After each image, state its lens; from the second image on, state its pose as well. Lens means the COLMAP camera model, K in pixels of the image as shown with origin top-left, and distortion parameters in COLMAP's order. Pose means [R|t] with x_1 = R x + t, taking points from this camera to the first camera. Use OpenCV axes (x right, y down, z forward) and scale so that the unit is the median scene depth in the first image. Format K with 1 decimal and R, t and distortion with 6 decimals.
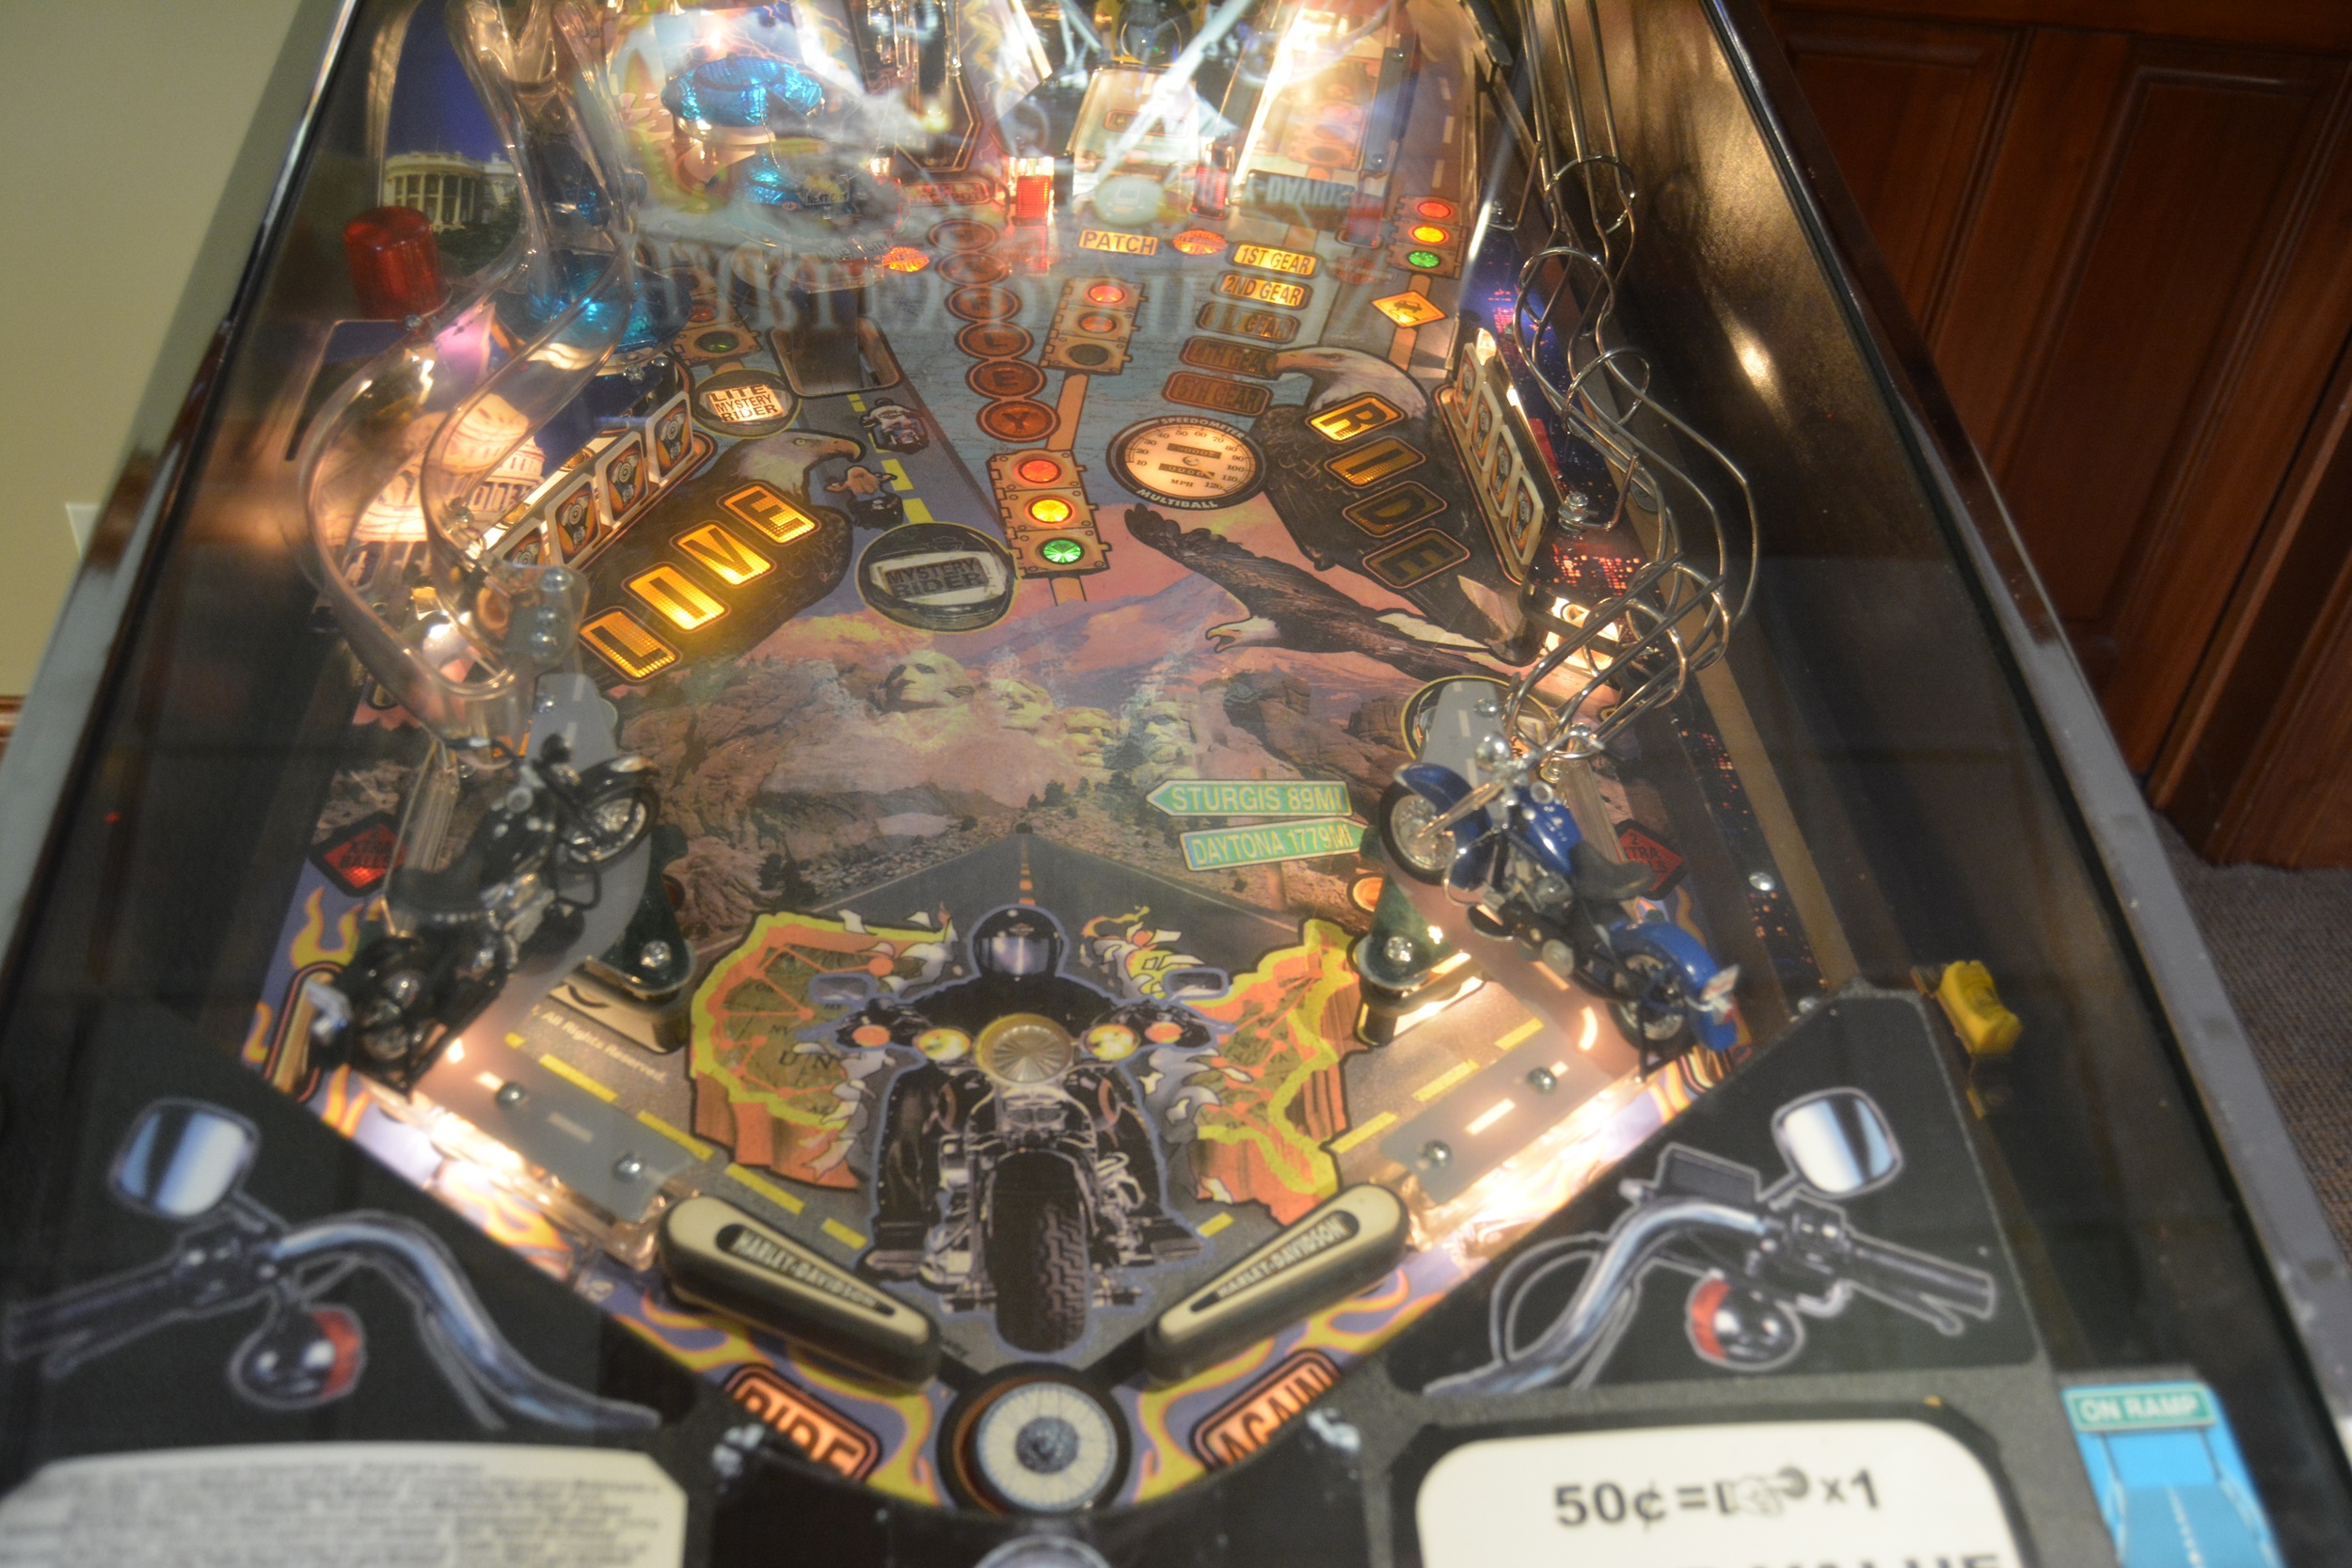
lens RADIAL K [[1986.3, 0, 1190.9], [0, 1986.3, 778.8], [0, 0, 1]] dist [-0.081735, 0.022268]
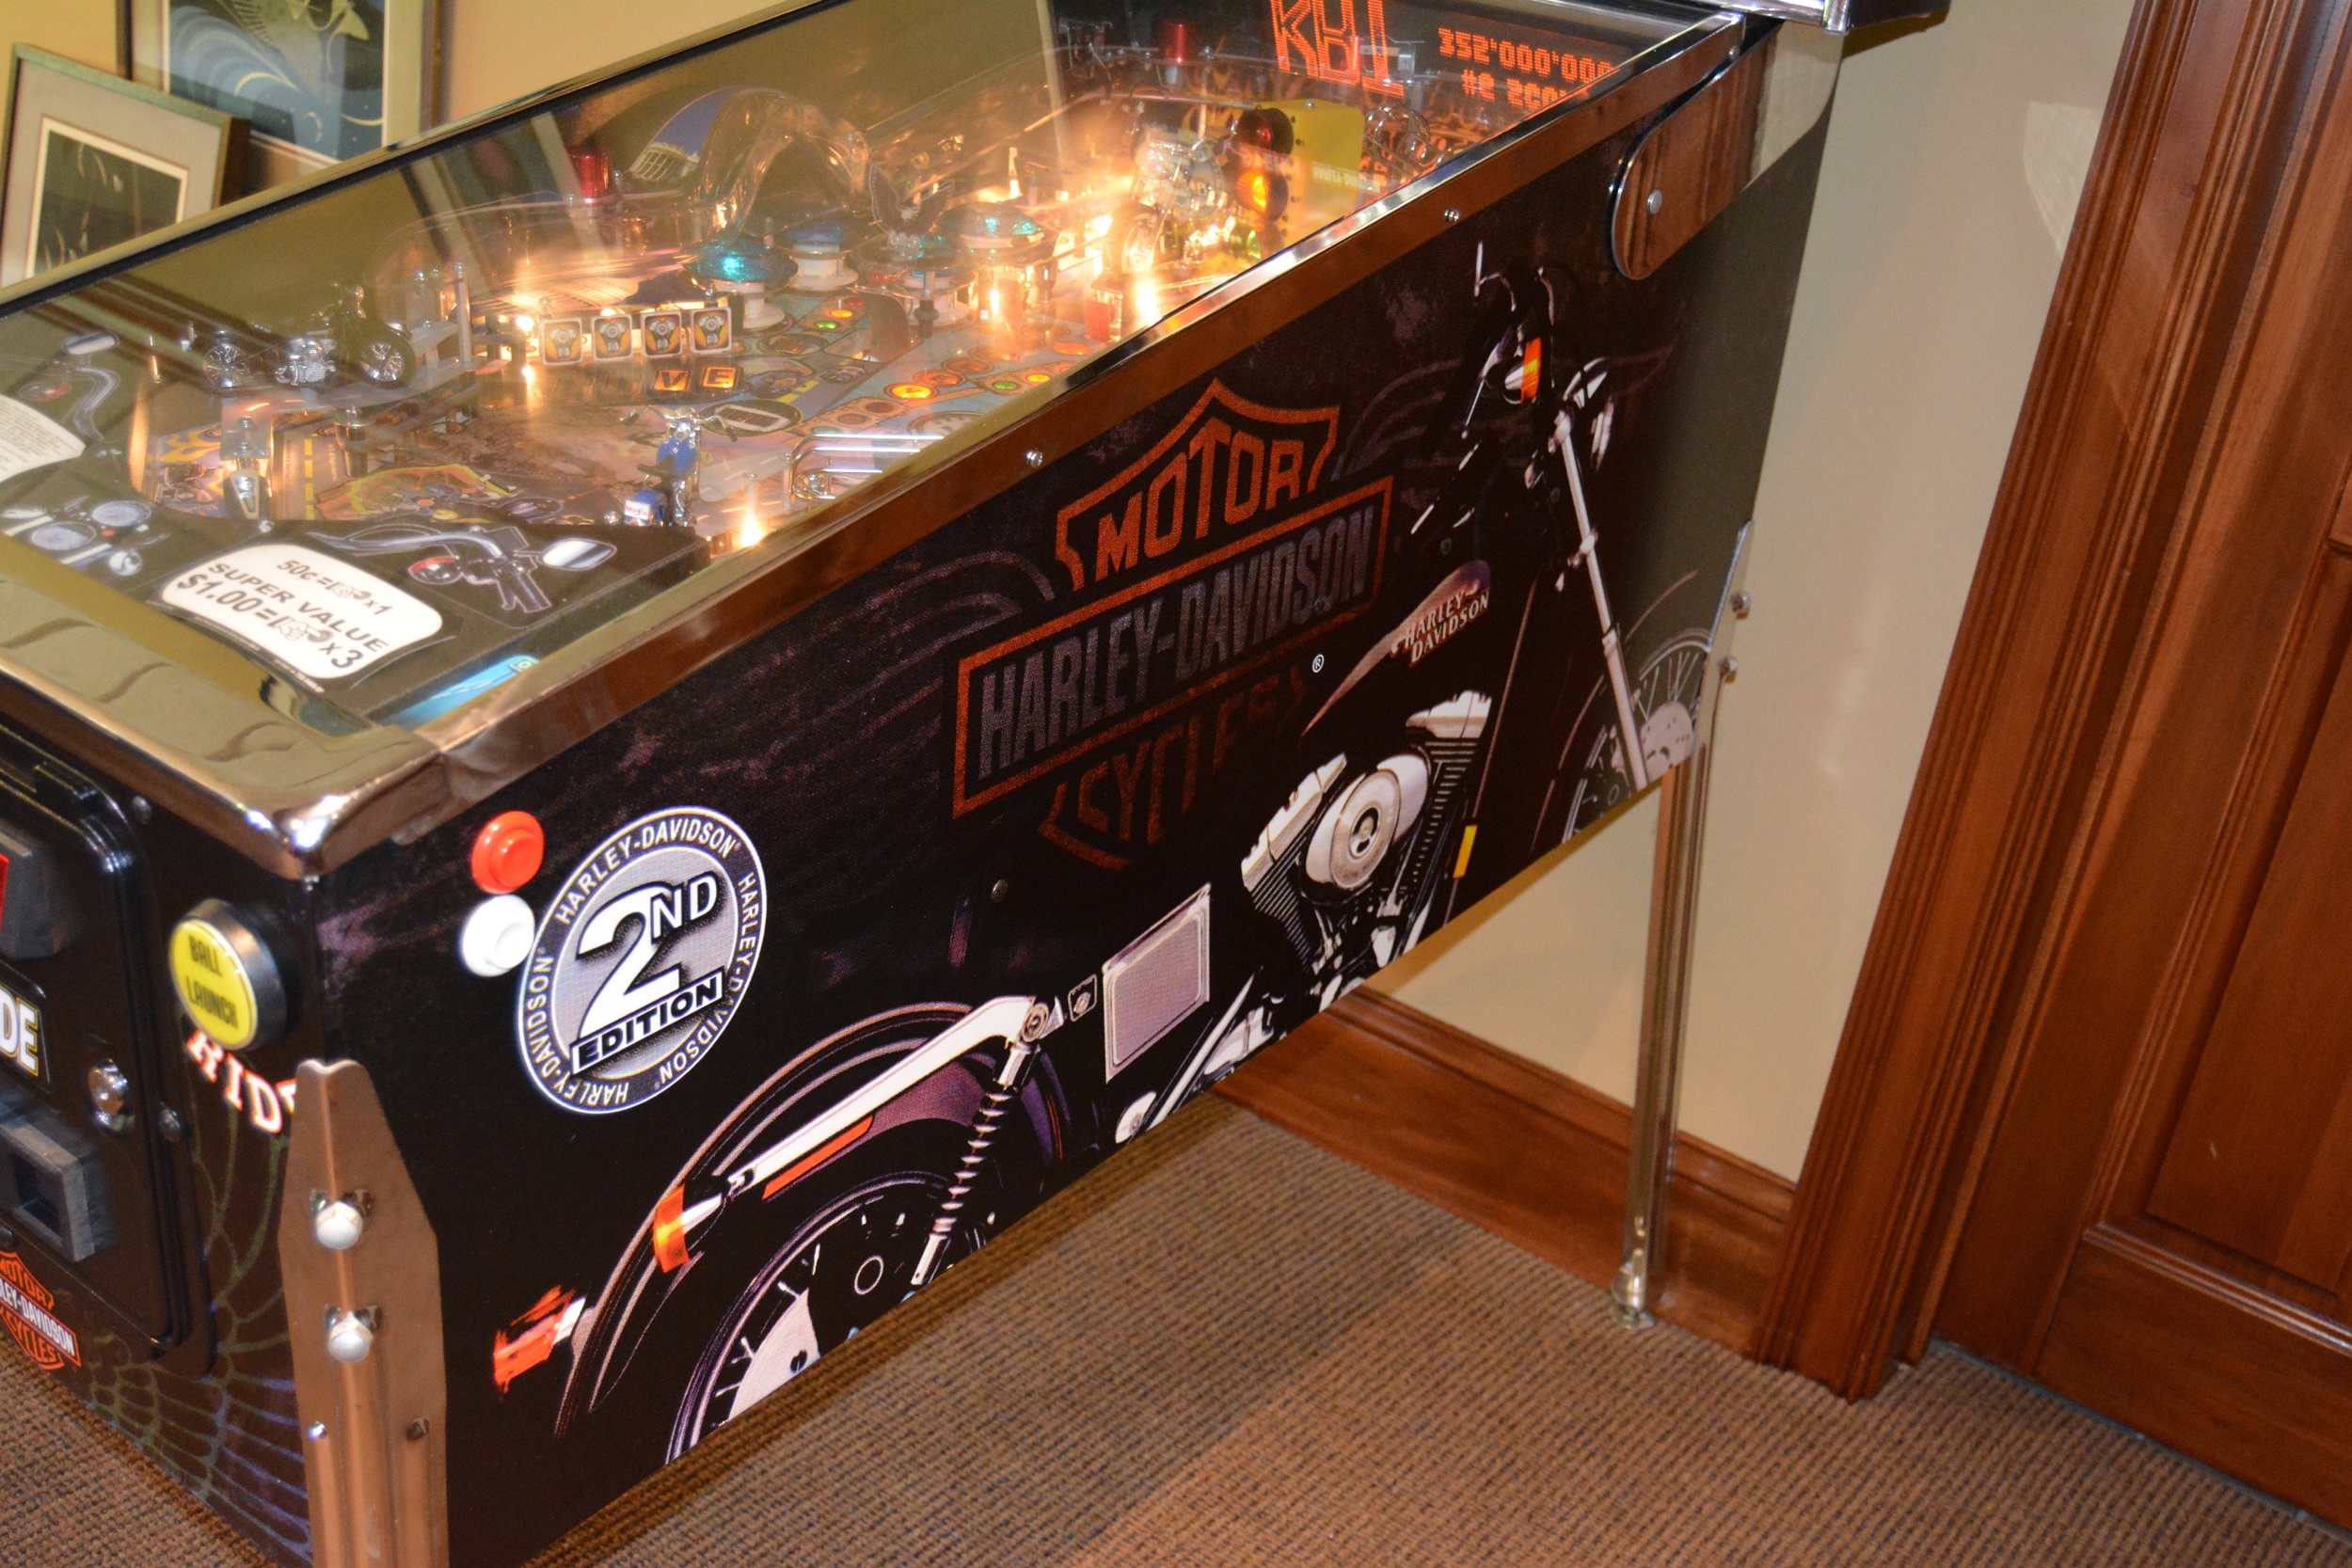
lens RADIAL K [[2445.4, 0, 1192.5], [0, 2445.4, 792.8], [0, 0, 1]] dist [-0.052043, 0.000000]
pose [[0.746885, 0.290219, -0.598278, 1.495980], [-0.462997, 0.872767, -0.154631, 0.320425], [0.477280, 0.392493, 0.786227, -0.271139]]
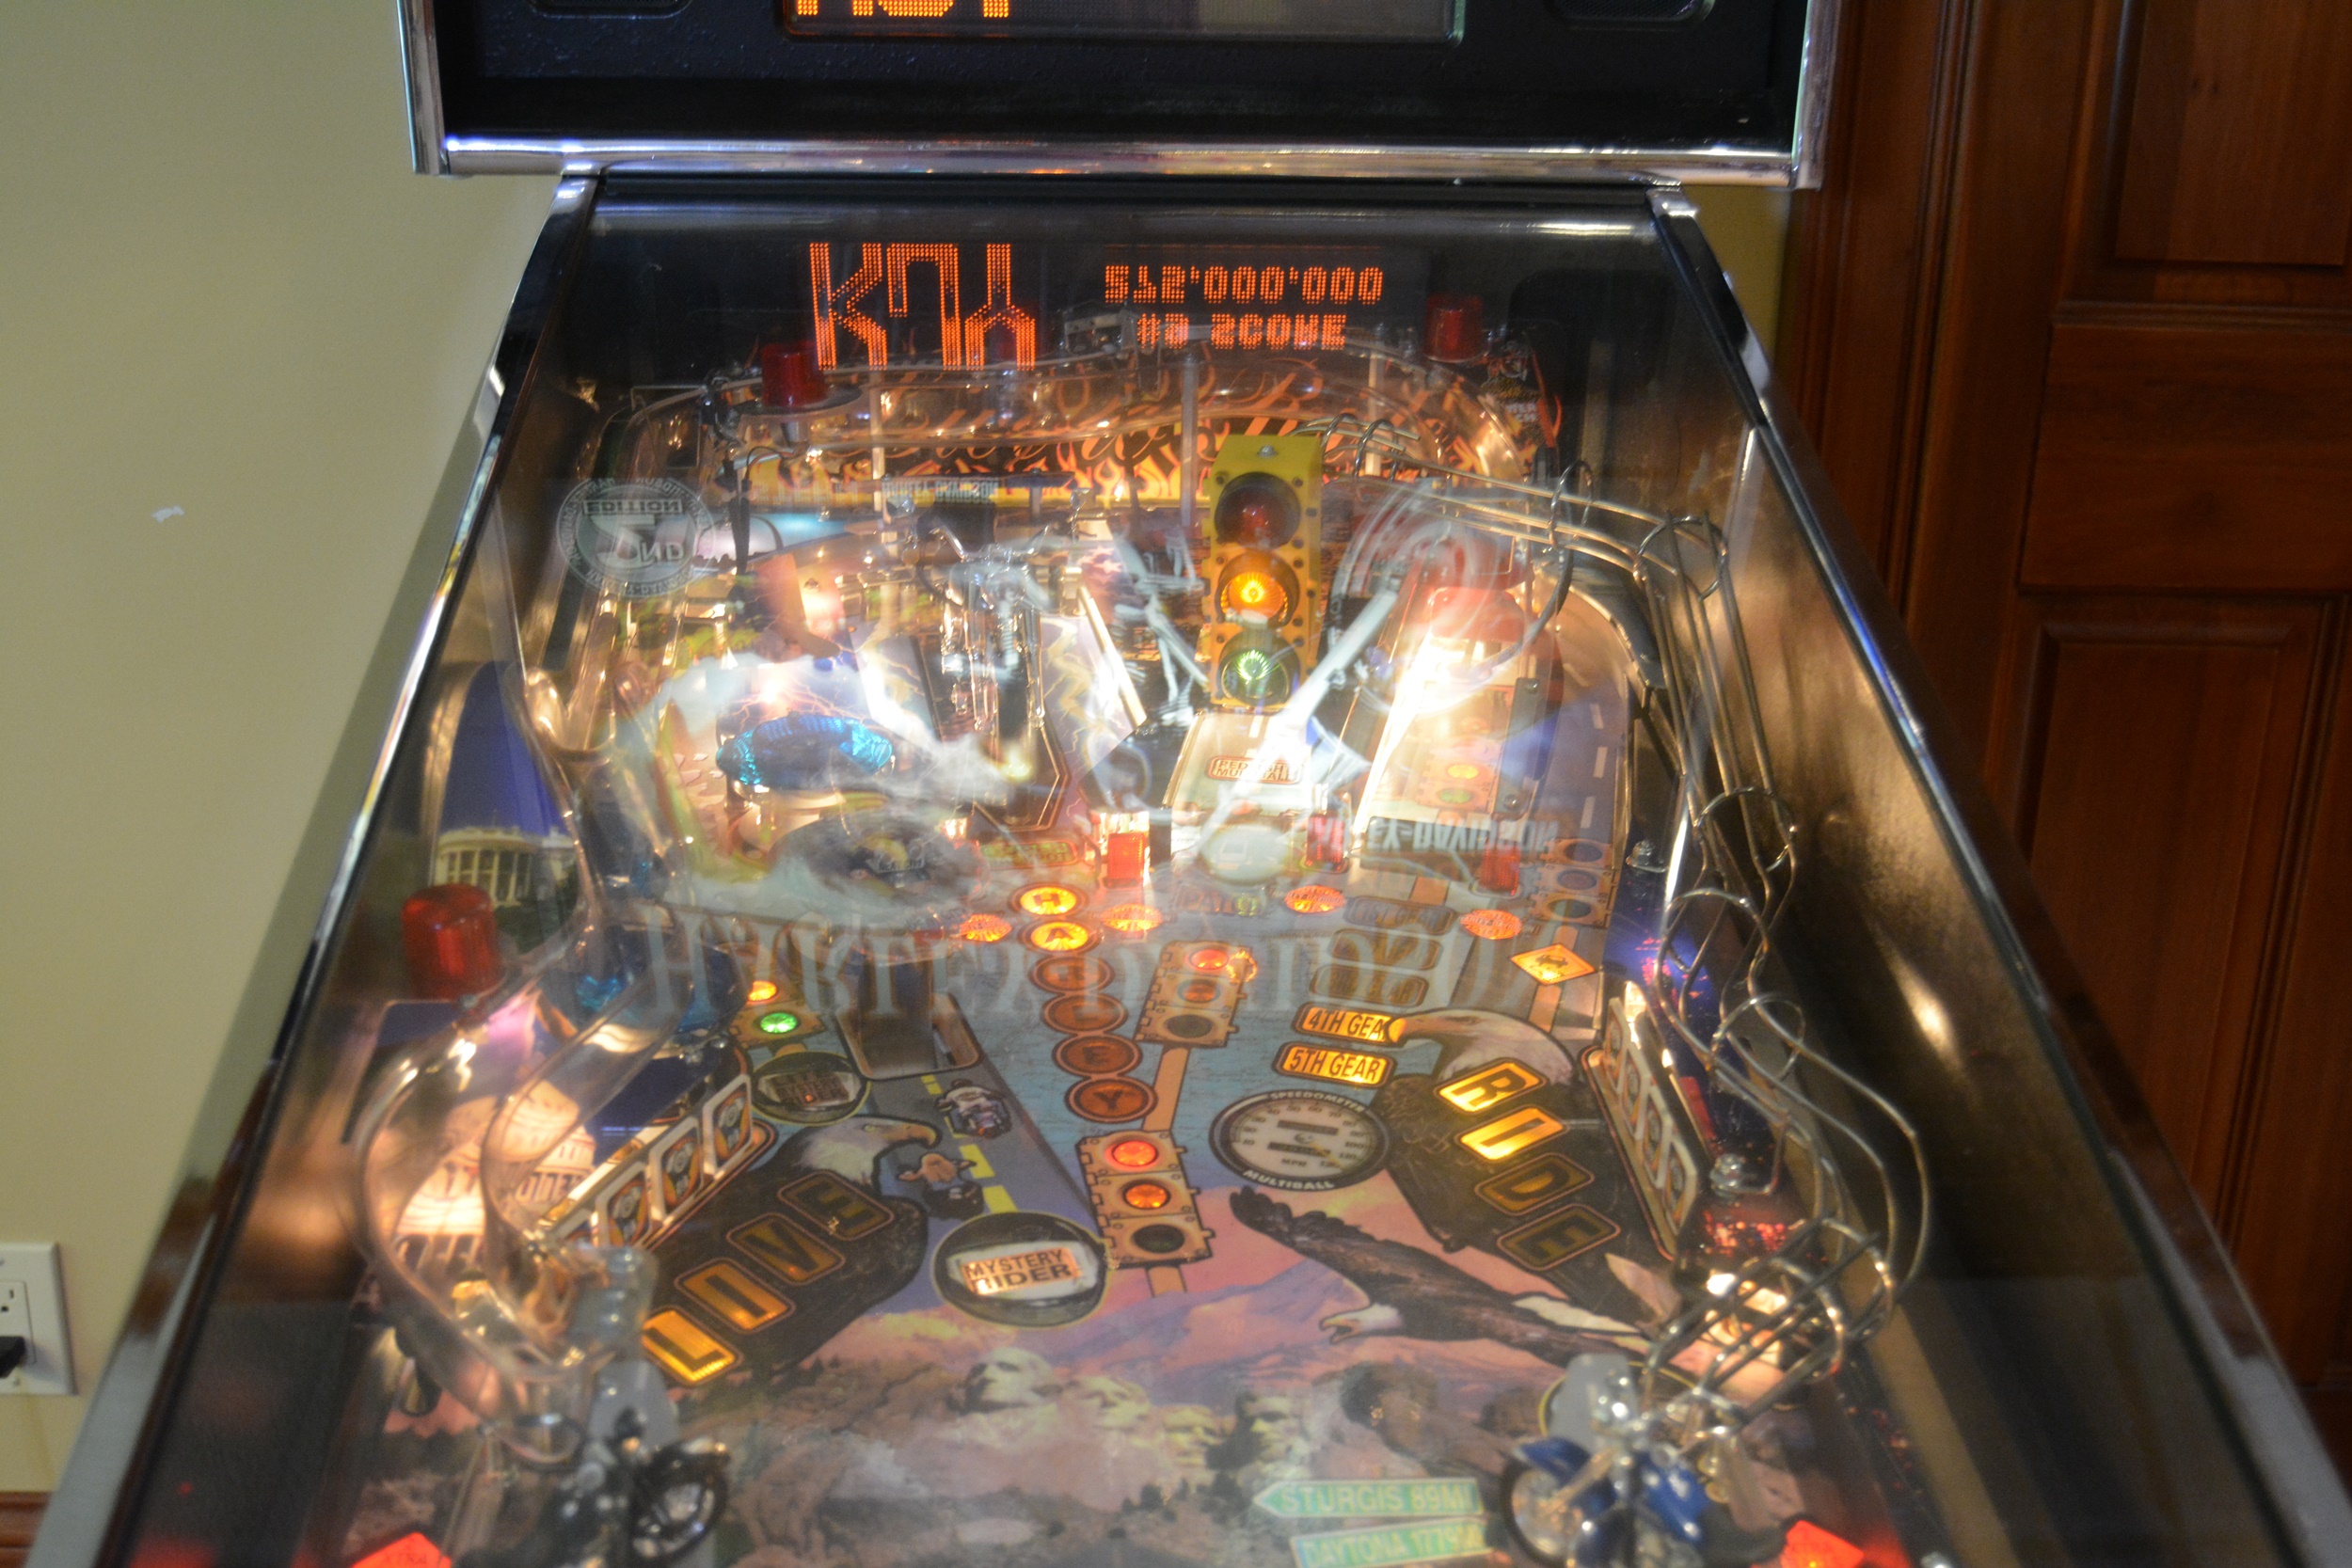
lens RADIAL K [[2807.8, 0, 1207.2], [0, 2807.8, 761.3], [0, 0, 1]] dist [-0.049886, 0.000000]
pose [[0.997865, -0.037044, -0.053781, 0.035744], [0.018510, 0.950213, -0.311052, 0.081796], [0.062626, 0.309393, 0.948870, -0.294139]]
